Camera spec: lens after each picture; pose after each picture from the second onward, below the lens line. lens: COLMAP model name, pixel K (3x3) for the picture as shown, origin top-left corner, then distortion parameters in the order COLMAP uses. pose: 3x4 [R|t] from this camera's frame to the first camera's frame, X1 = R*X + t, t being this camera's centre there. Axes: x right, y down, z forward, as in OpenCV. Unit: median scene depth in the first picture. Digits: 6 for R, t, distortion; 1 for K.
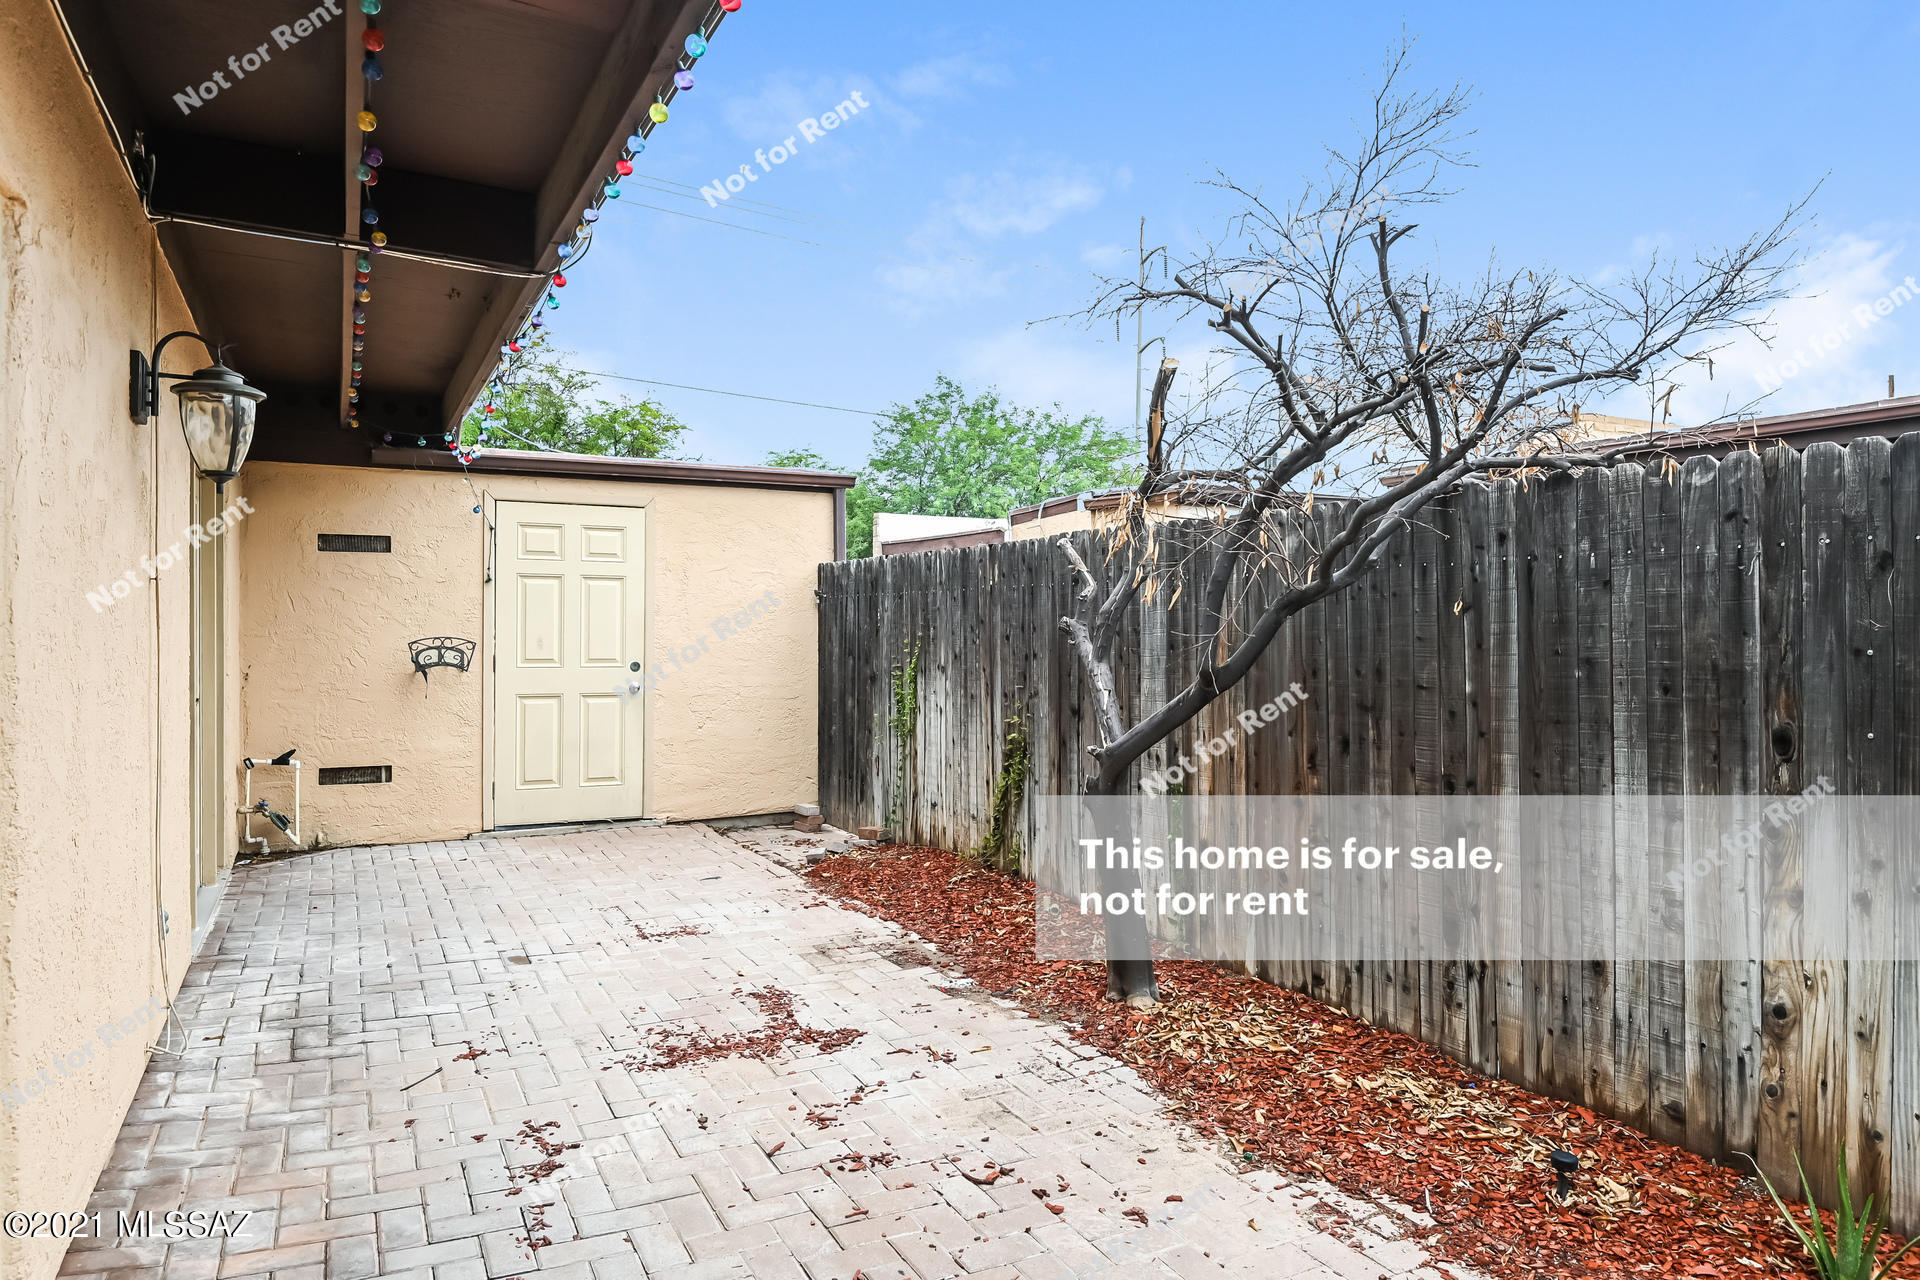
lens RADIAL K [[1157.7, 0, 960.0], [0, 1157.7, 640.0], [0, 0, 1]] dist [-0.048208, -0.000836]
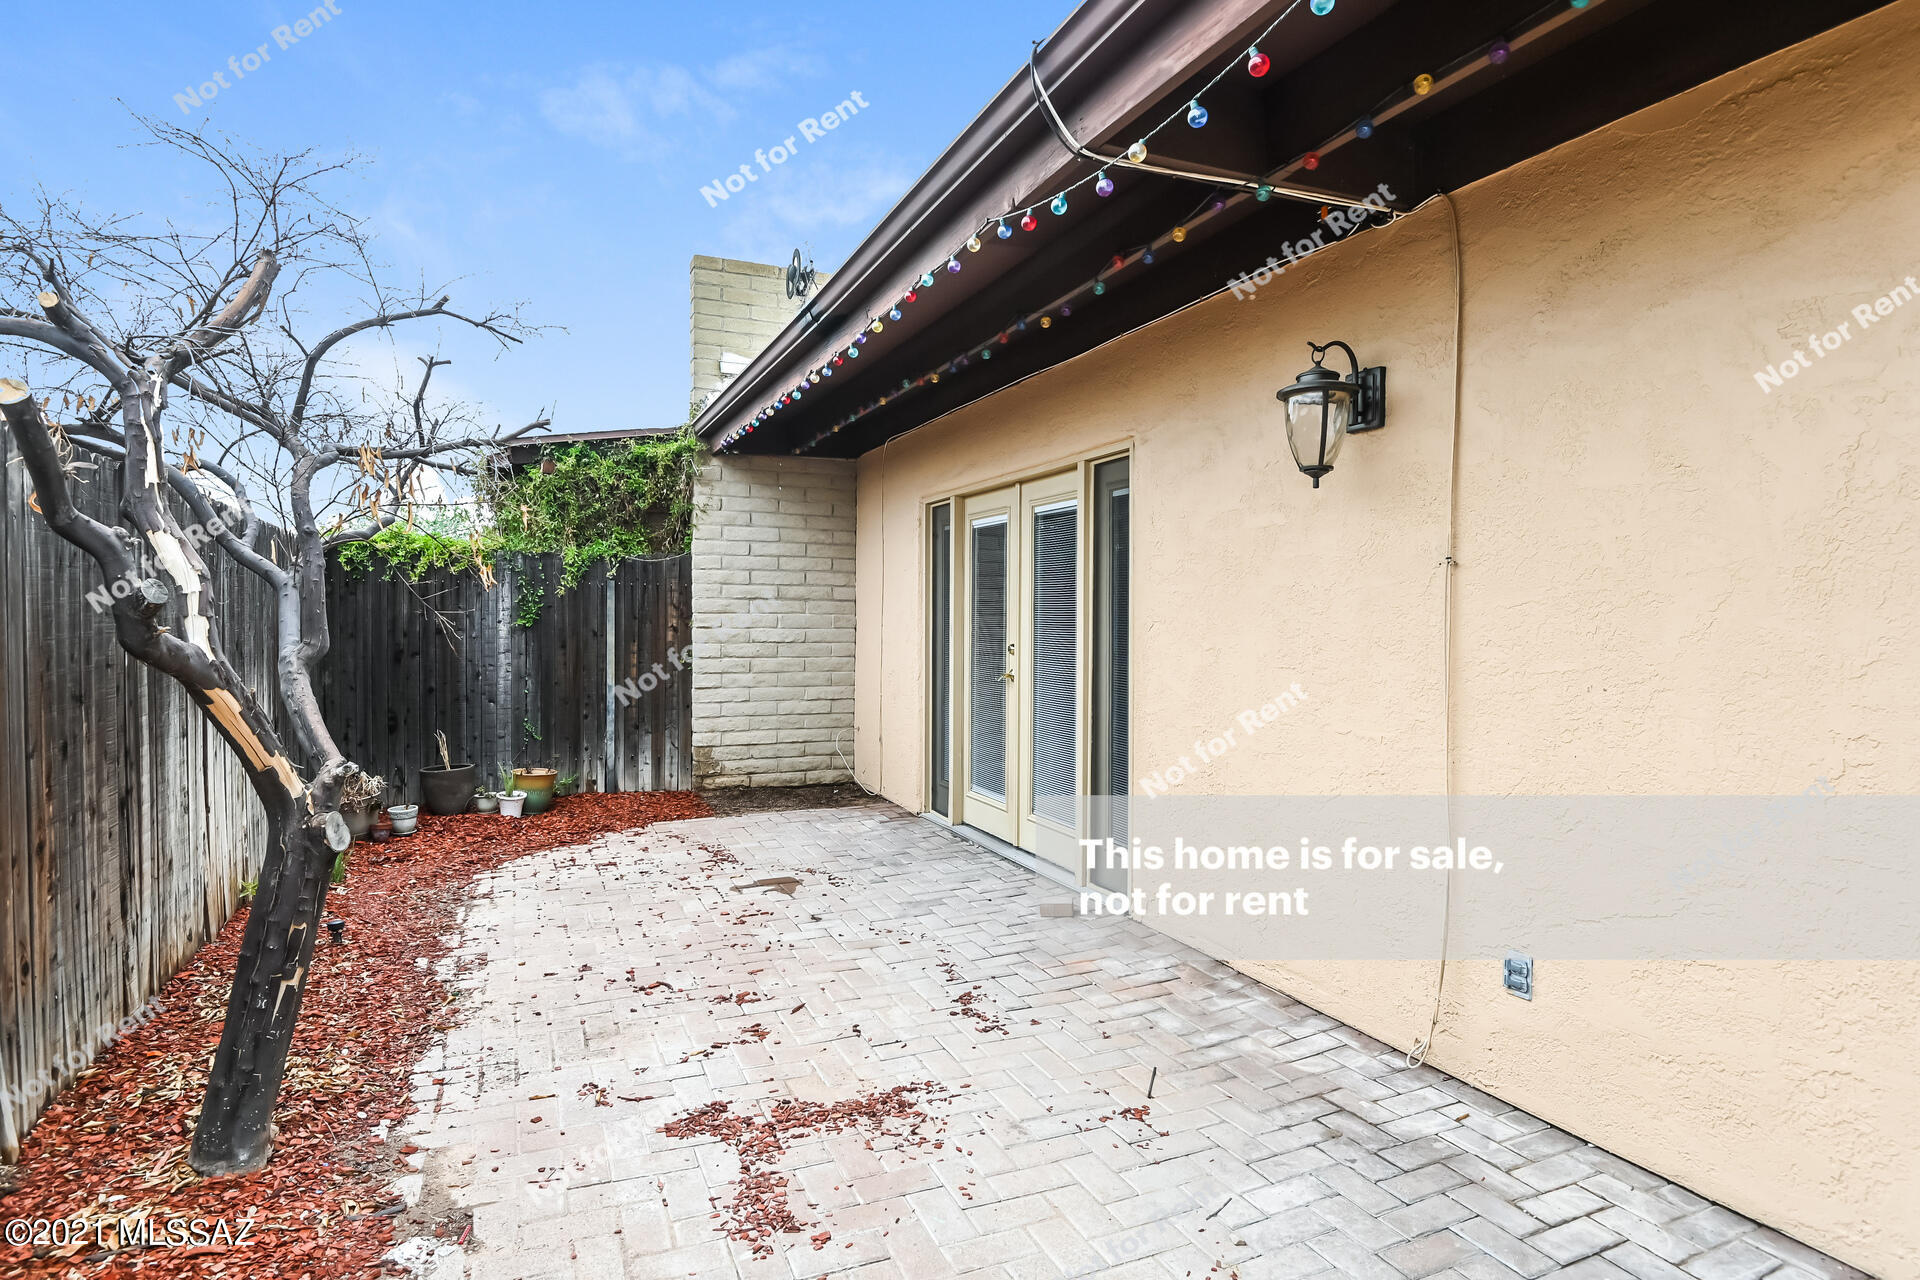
lens RADIAL K [[1013.8, 0, 960.0], [0, 1013.8, 640.0], [0, 0, 1]] dist [-0.000794, -0.000307]
pose [[-0.997335, -0.015542, 0.071286, -0.337107], [-0.012921, 0.999229, 0.037080, -0.015578], [-0.071807, 0.036060, -0.996766, 1.702801]]
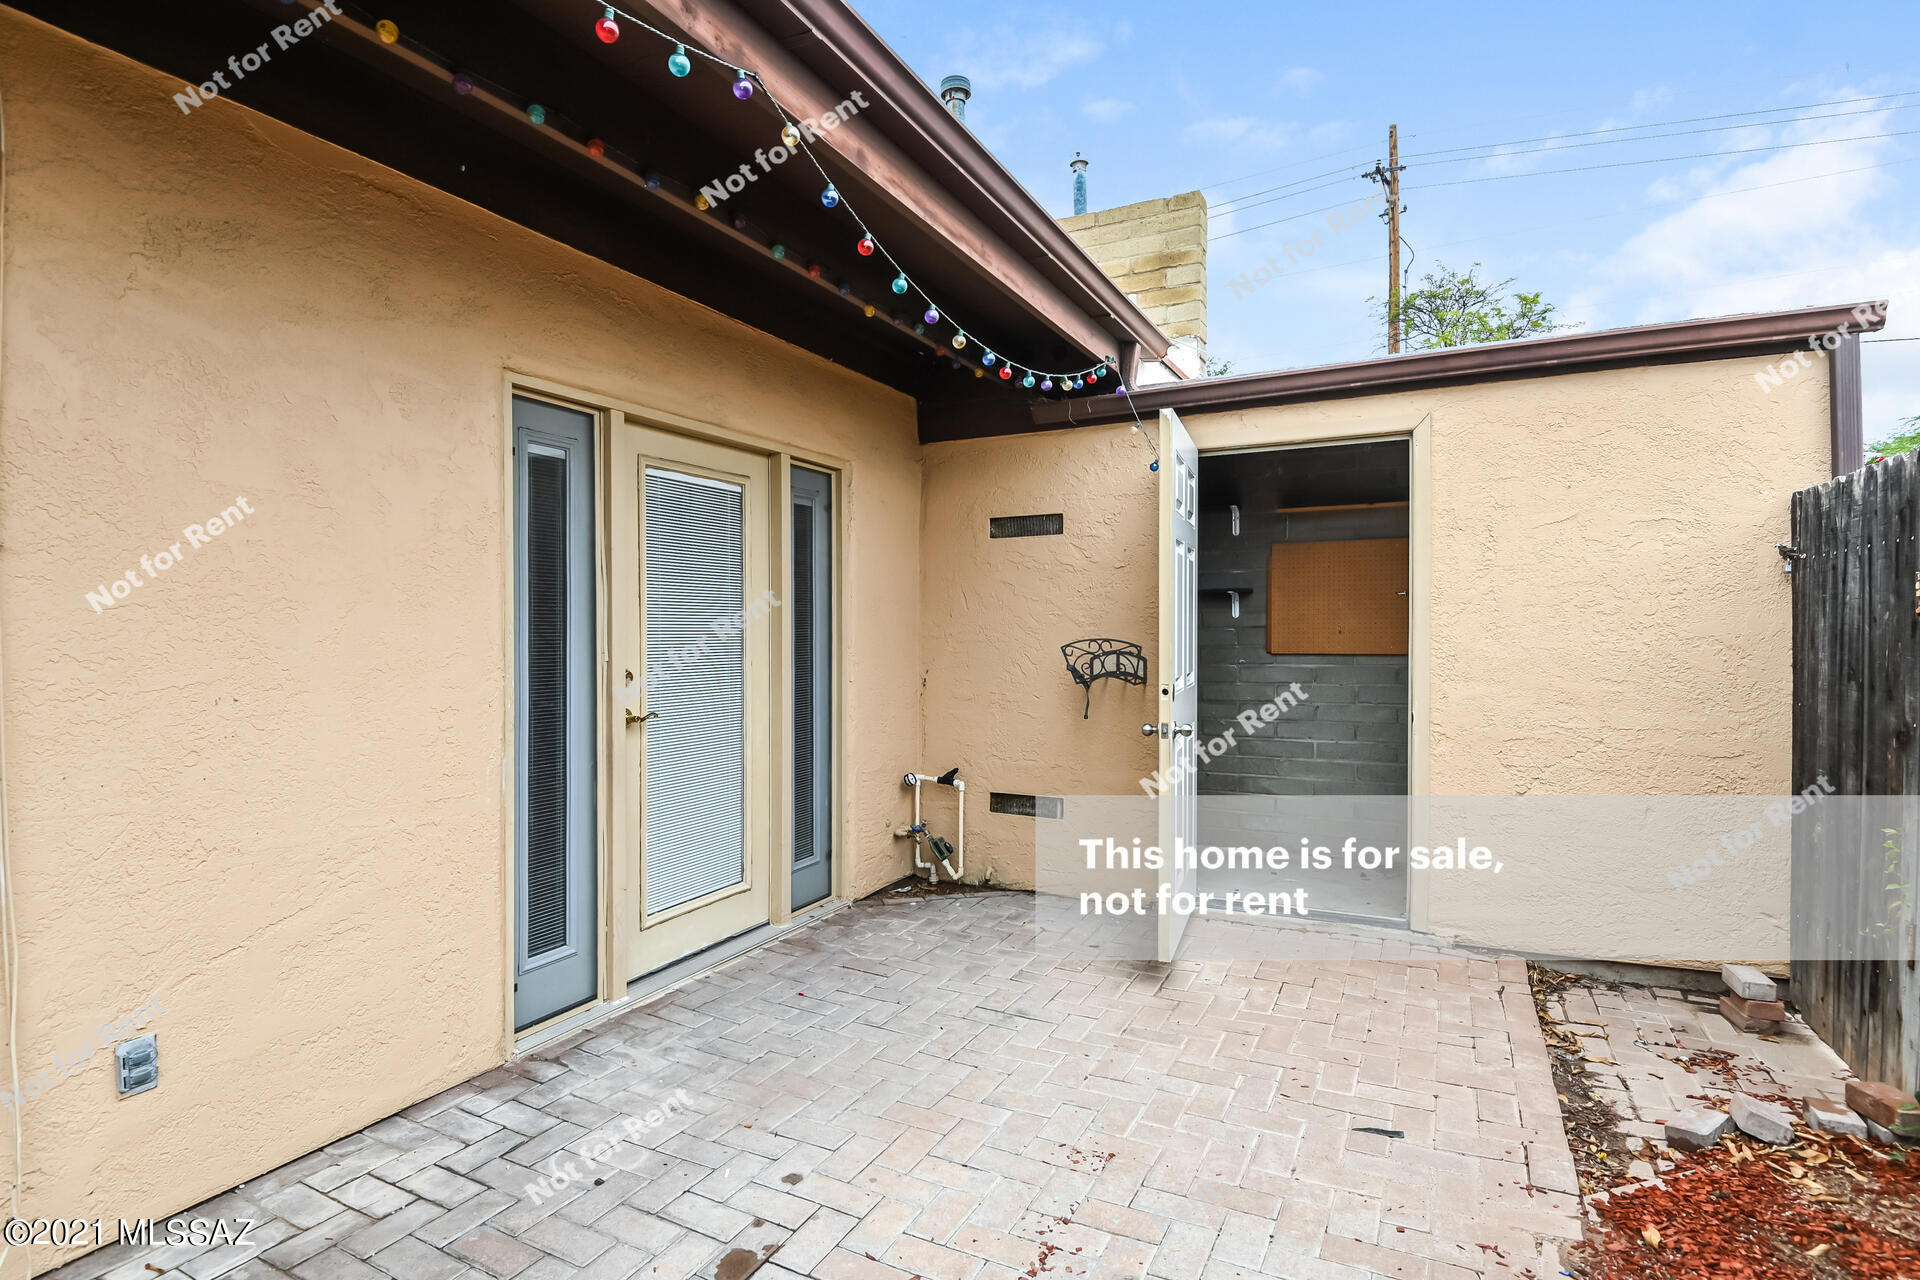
lens RADIAL K [[981.3, 0, 930.2], [0, 981.3, 645.4], [0, 0, 1]] dist [-0.021896, -0.000930]
pose [[0.543363, 0.005259, -0.839481, 0.052959], [-0.003919, 0.999985, 0.003728, -0.000559], [0.839489, 0.001264, 0.543376, 0.993289]]
